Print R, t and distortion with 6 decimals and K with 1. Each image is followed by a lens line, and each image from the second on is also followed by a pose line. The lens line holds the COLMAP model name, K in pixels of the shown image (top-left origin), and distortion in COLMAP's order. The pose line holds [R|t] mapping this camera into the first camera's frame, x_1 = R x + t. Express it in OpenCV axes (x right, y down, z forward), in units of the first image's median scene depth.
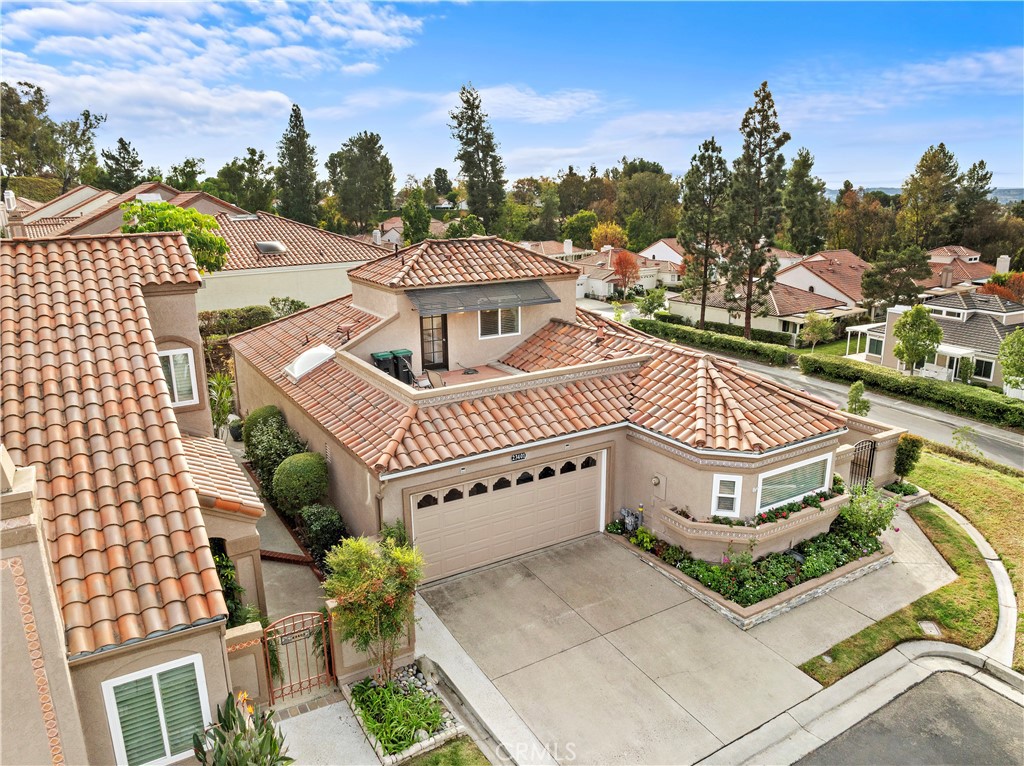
lens RADIAL K [[722.0, 0, 511.1], [0, 722.0, 383.7], [0, 0, 1]] dist [-0.056284, 0.026460]
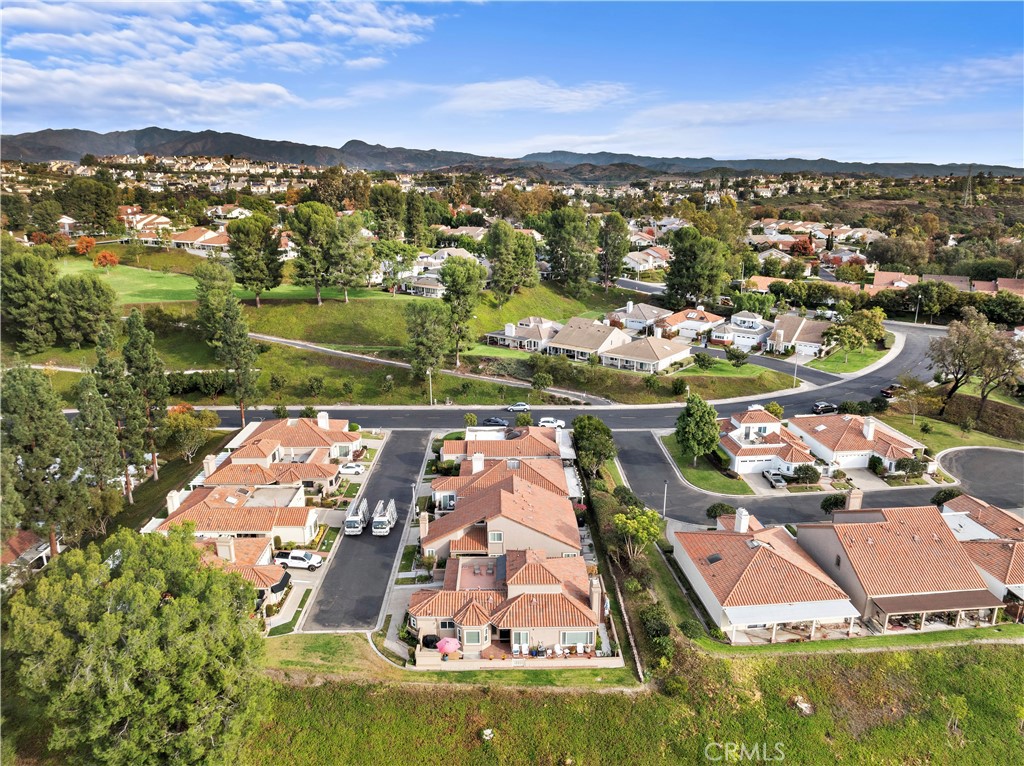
lens RADIAL K [[717.9, 0, 510.9], [0, 717.9, 383.1], [0, 0, 1]] dist [-0.041538, 0.001427]
pose [[-0.506240, 0.242859, -0.827491, 3.200540], [-0.218657, 0.892028, 0.395569, -2.835121], [0.834213, 0.381190, -0.398477, 2.563056]]
